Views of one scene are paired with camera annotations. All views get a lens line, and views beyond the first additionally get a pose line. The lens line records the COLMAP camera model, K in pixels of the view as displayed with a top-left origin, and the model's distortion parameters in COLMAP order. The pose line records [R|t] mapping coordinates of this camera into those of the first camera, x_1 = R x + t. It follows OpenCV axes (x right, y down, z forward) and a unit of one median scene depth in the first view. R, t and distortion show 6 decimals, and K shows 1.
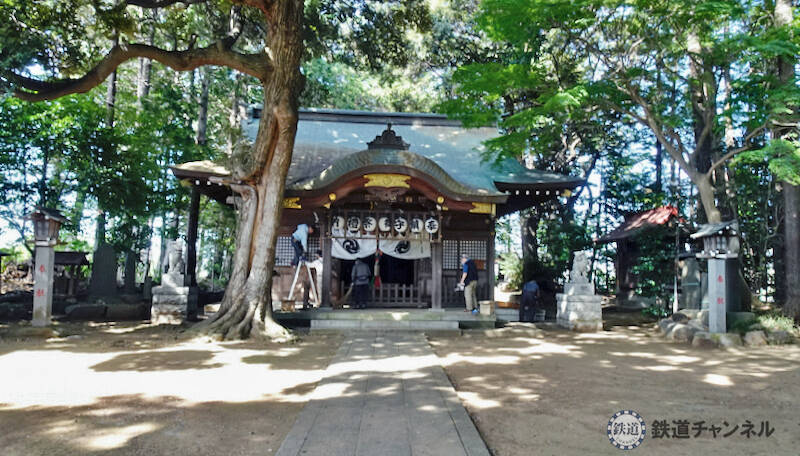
lens RADIAL K [[549.9, 0, 399.9], [0, 549.9, 229.8], [0, 0, 1]] dist [-0.001614, -0.000148]
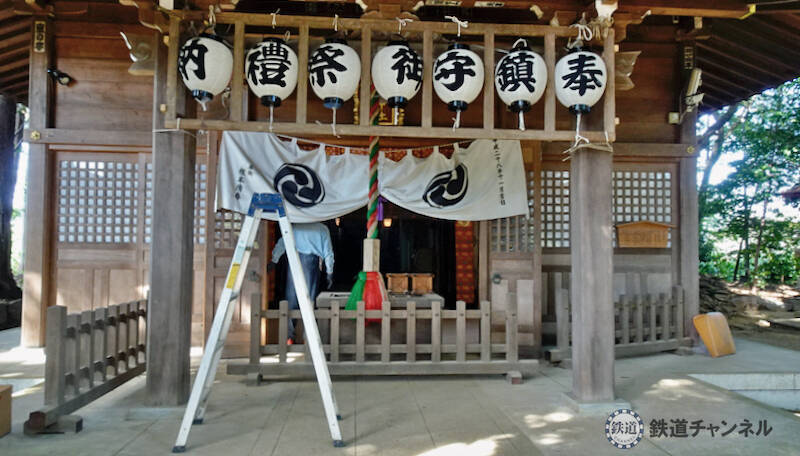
lens RADIAL K [[549.9, 0, 399.6], [0, 549.9, 226.0], [0, 0, 1]] dist [-0.001614, -0.000148]
pose [[0.999809, -0.011278, -0.015951, -0.020582], [0.011728, 0.999528, 0.028409, 0.047895], [0.015623, -0.028590, 0.999469, 0.680337]]
